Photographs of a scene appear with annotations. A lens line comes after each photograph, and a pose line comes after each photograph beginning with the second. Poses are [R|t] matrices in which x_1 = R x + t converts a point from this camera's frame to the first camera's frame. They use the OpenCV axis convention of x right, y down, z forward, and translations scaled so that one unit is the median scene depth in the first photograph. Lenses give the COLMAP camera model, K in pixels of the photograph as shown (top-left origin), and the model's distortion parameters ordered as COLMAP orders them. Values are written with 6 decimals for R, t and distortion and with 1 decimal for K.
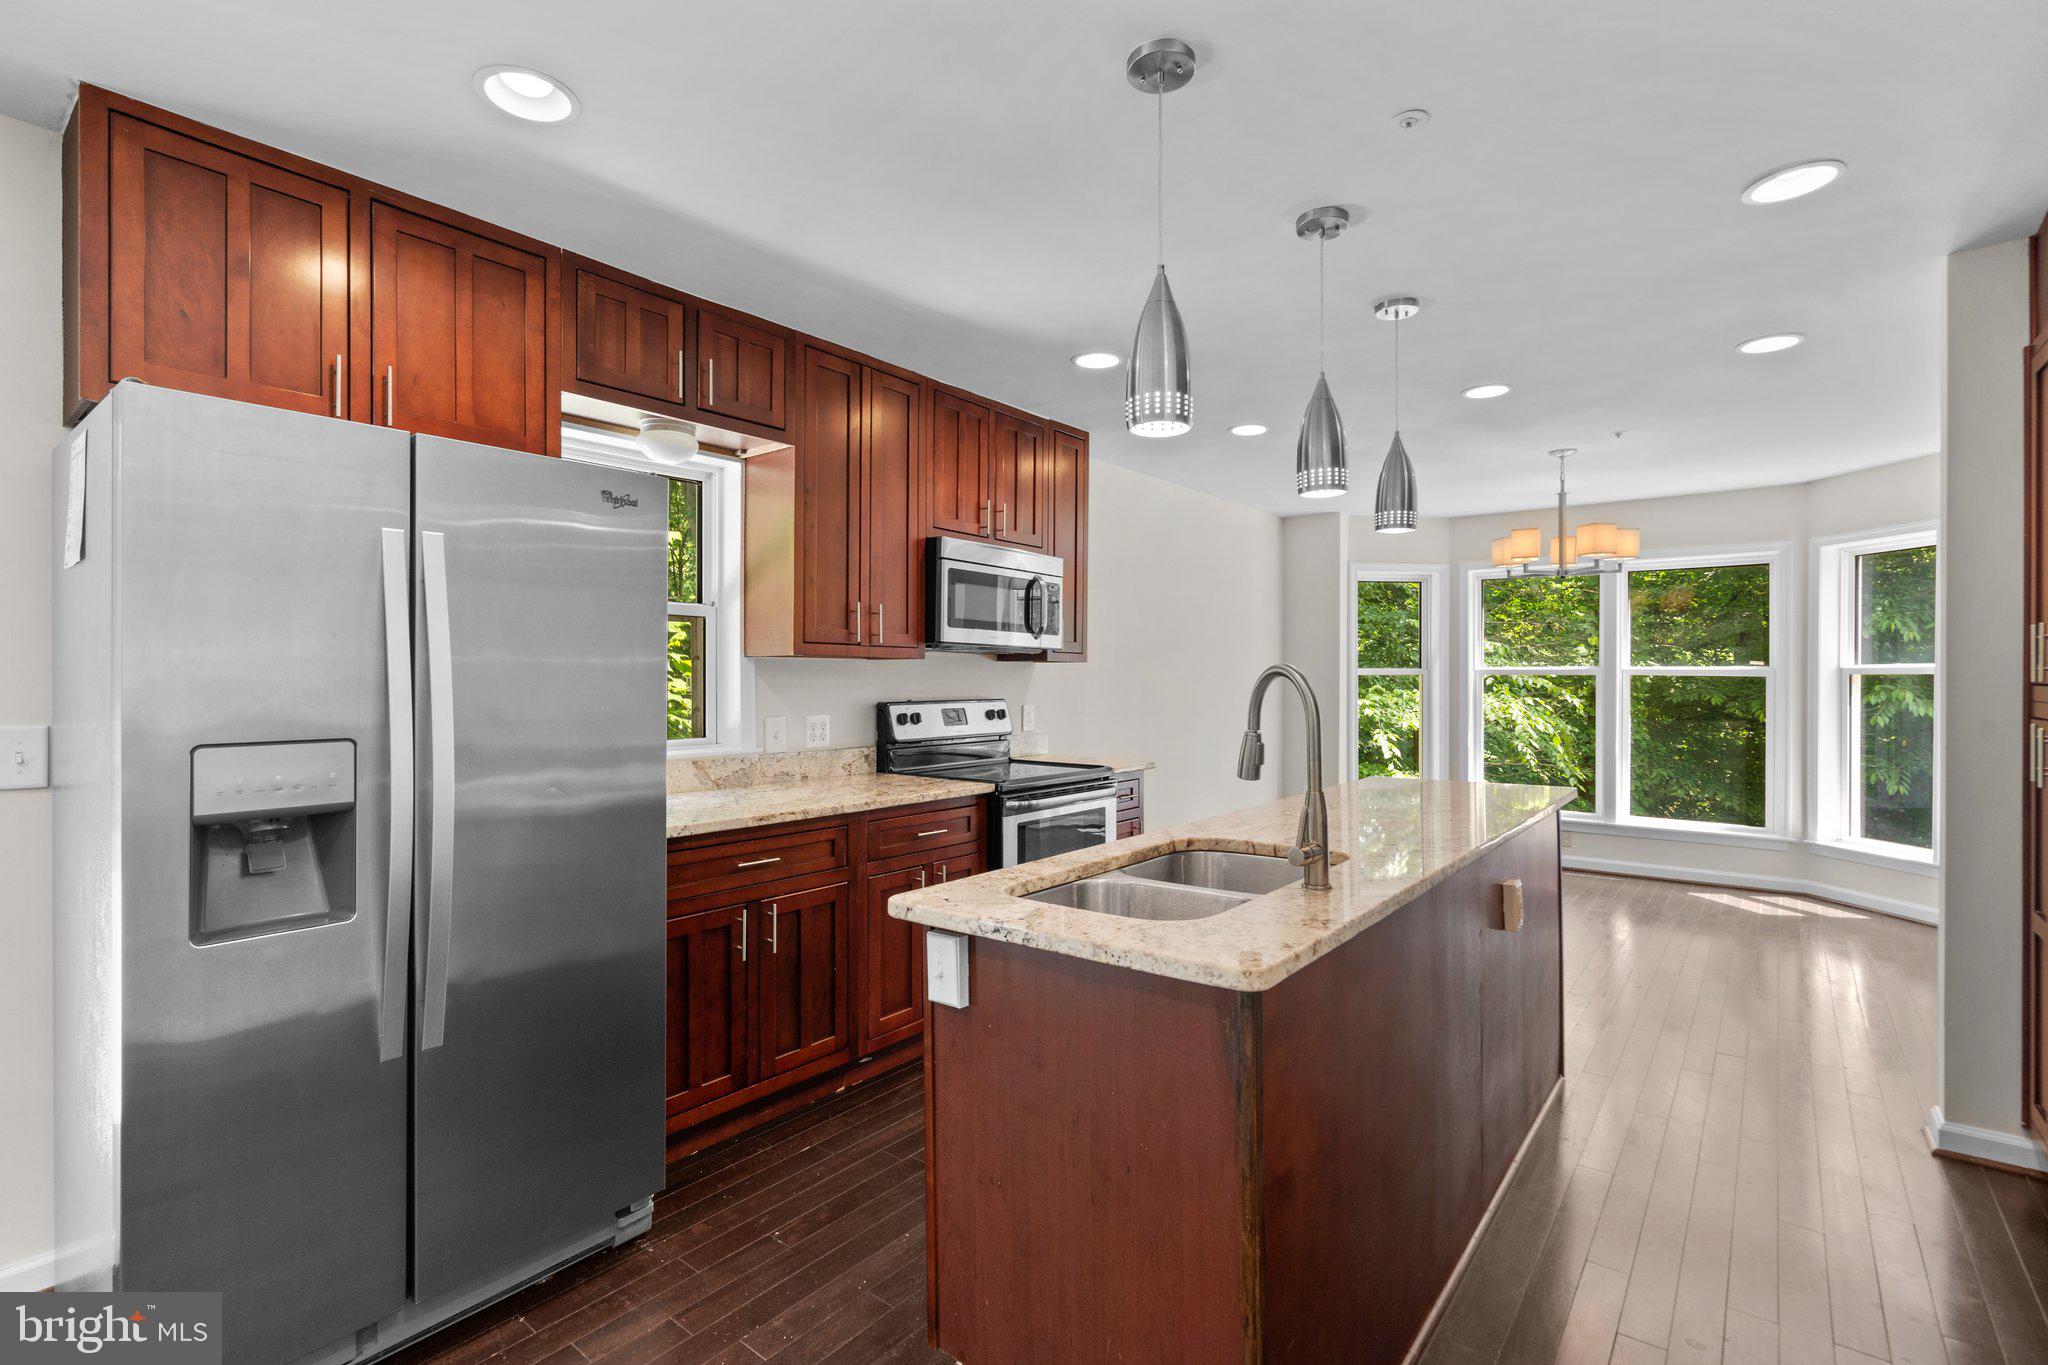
lens RADIAL K [[940.3, 0, 1034.4], [0, 940.3, 680.0], [0, 0, 1]] dist [-0.001658, 0.001813]
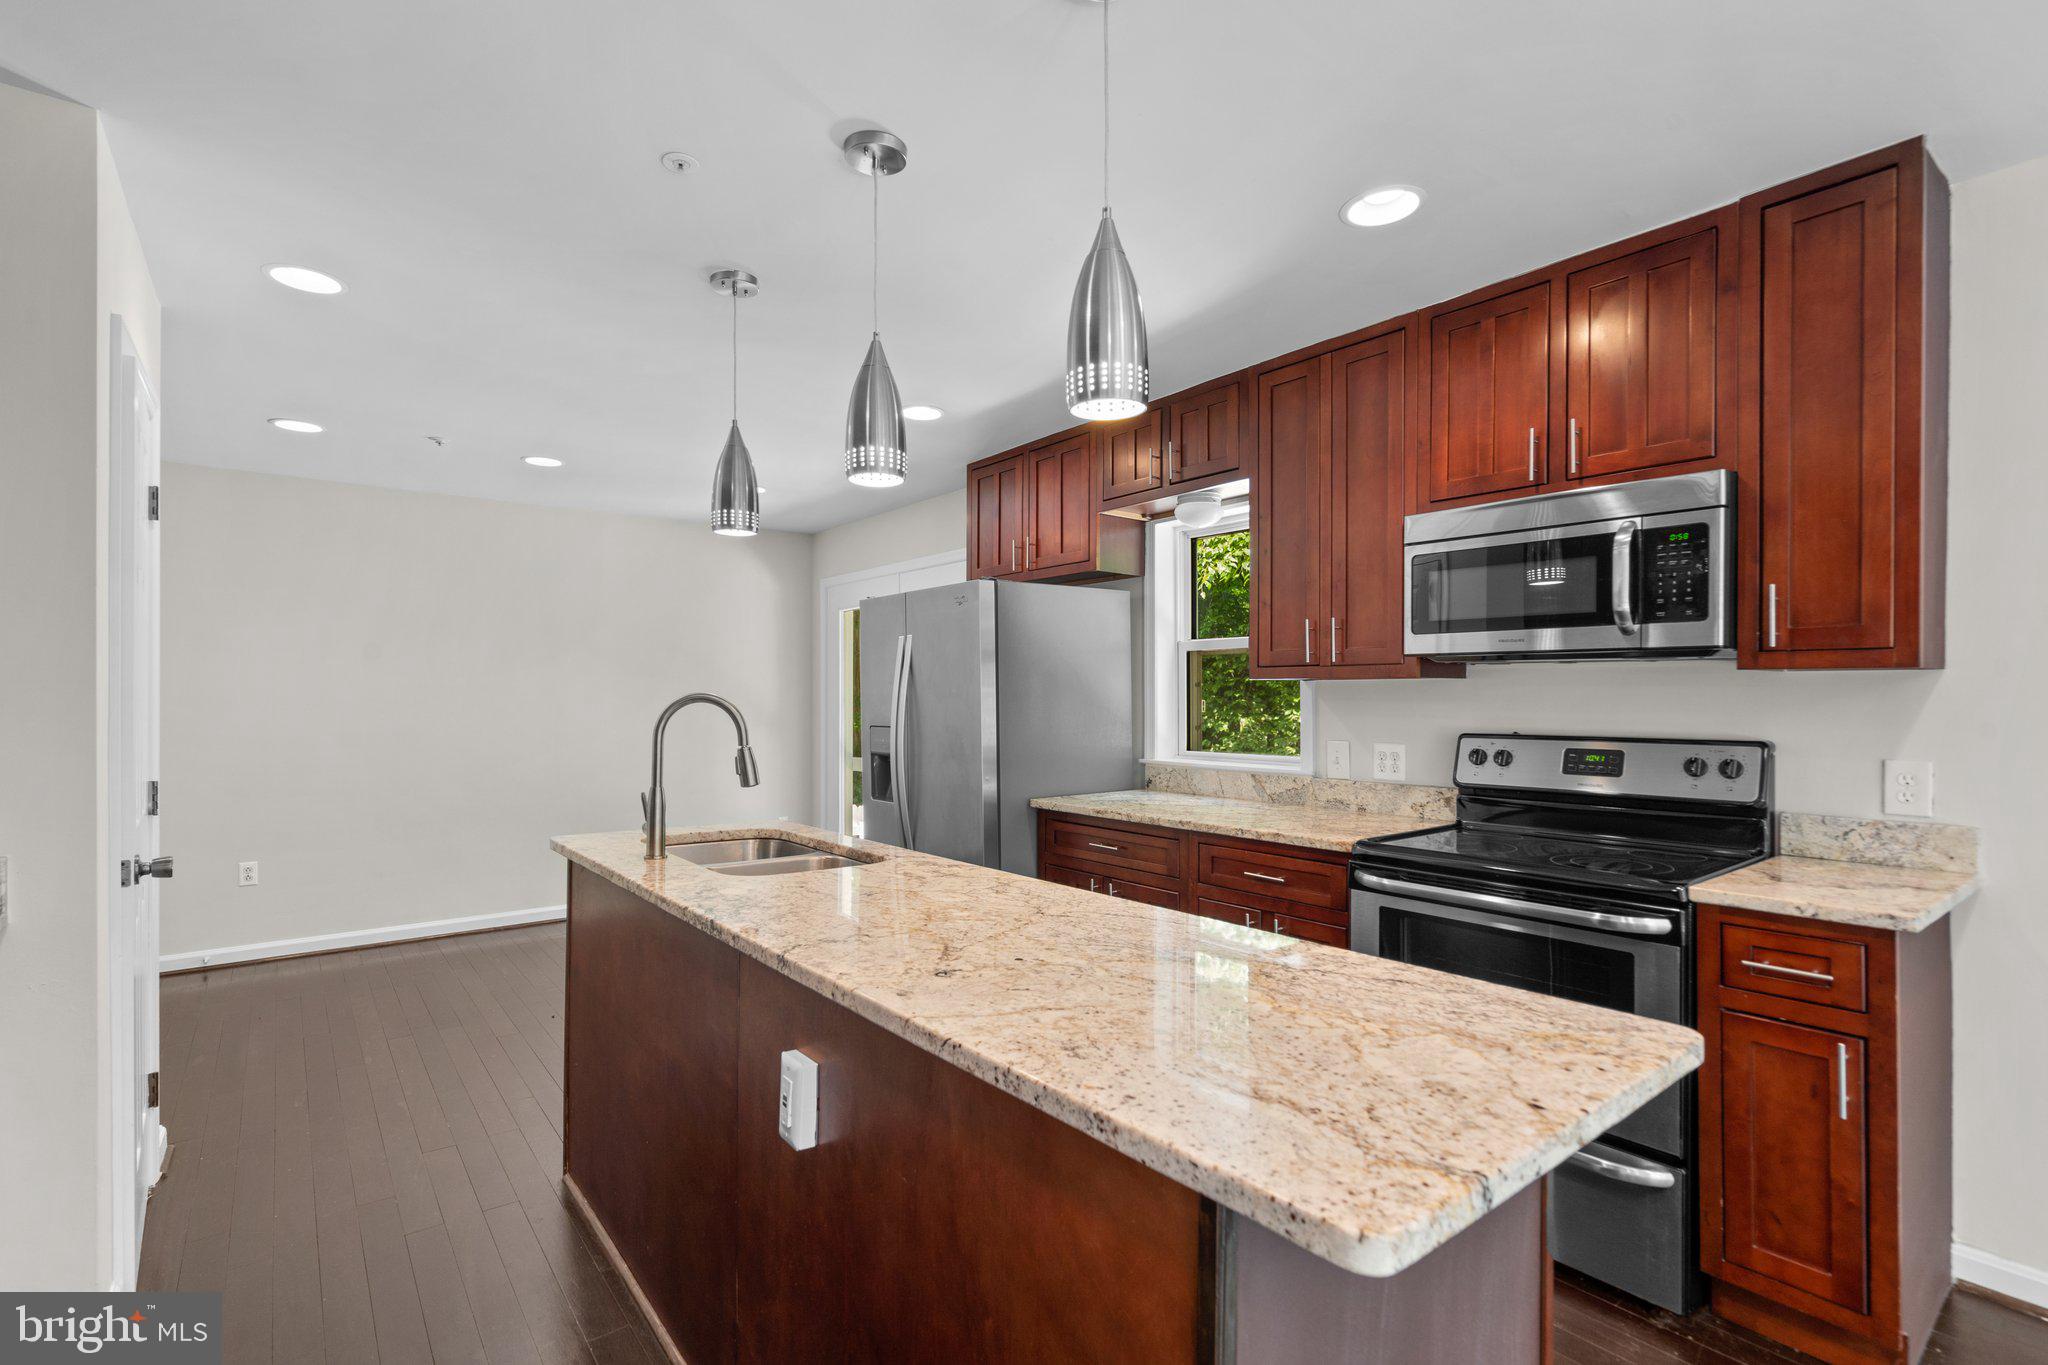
lens RADIAL K [[946.3, 0, 1005.1], [0, 946.3, 684.0], [0, 0, 1]] dist [-0.002646, -0.000416]
pose [[-0.260450, -0.012220, -0.965410, 0.672847], [0.003463, 0.999902, -0.013591, -0.007354], [0.965481, -0.006884, -0.260382, 0.817932]]
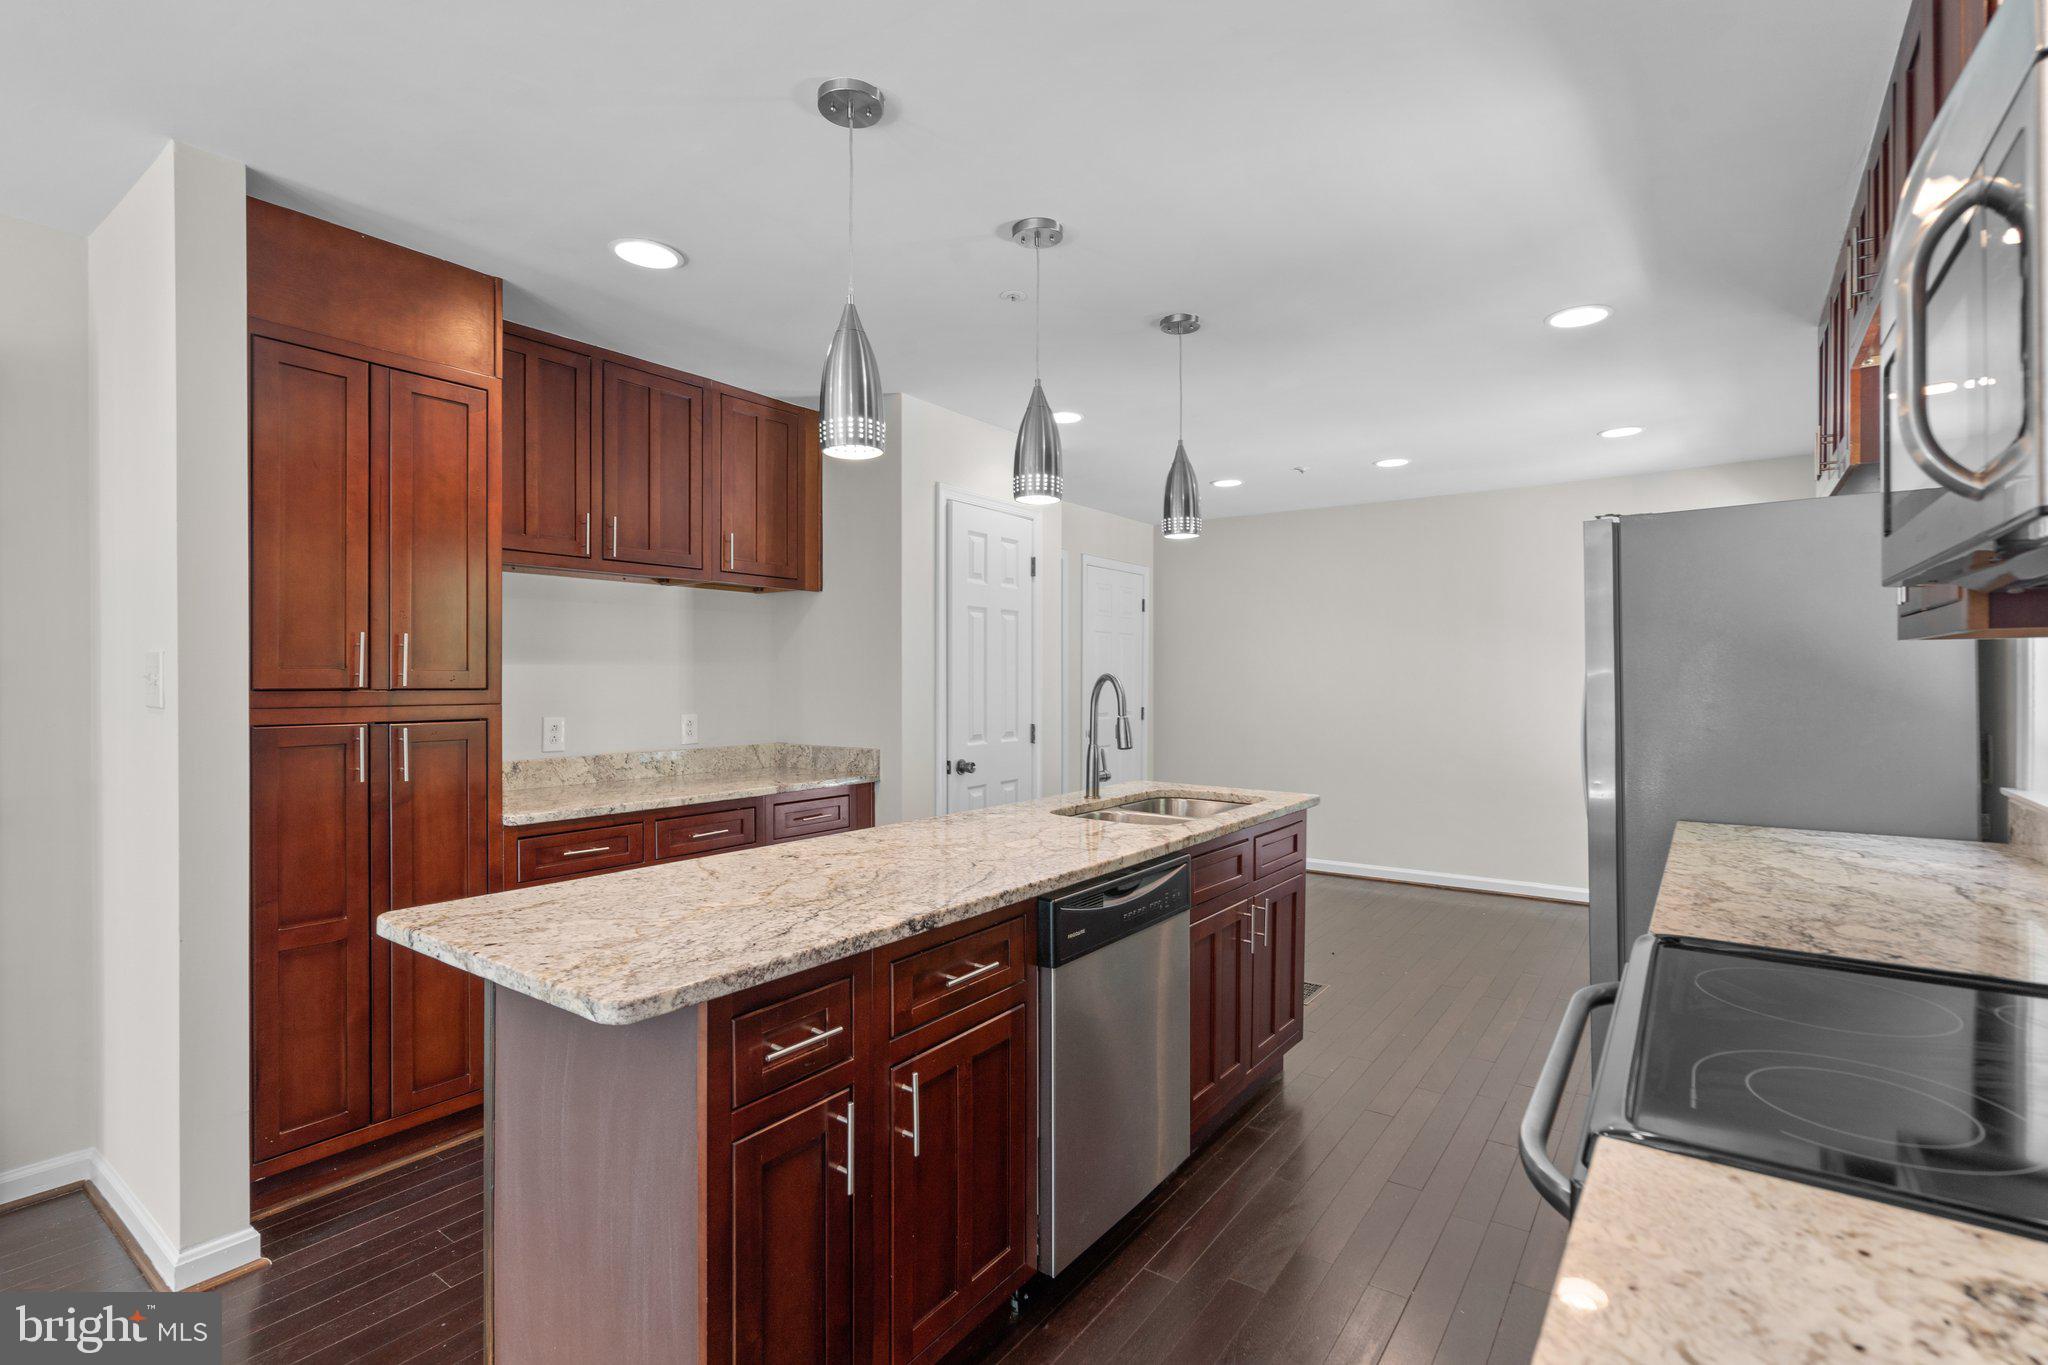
lens RADIAL K [[940.3, 0, 1034.4], [0, 940.3, 680.0], [0, 0, 1]] dist [-0.001658, 0.001813]
pose [[-0.999082, -0.002446, -0.042769, 0.222990], [-0.002806, 0.999961, 0.008365, -0.010735], [0.042747, 0.008477, -0.999050, 1.247795]]
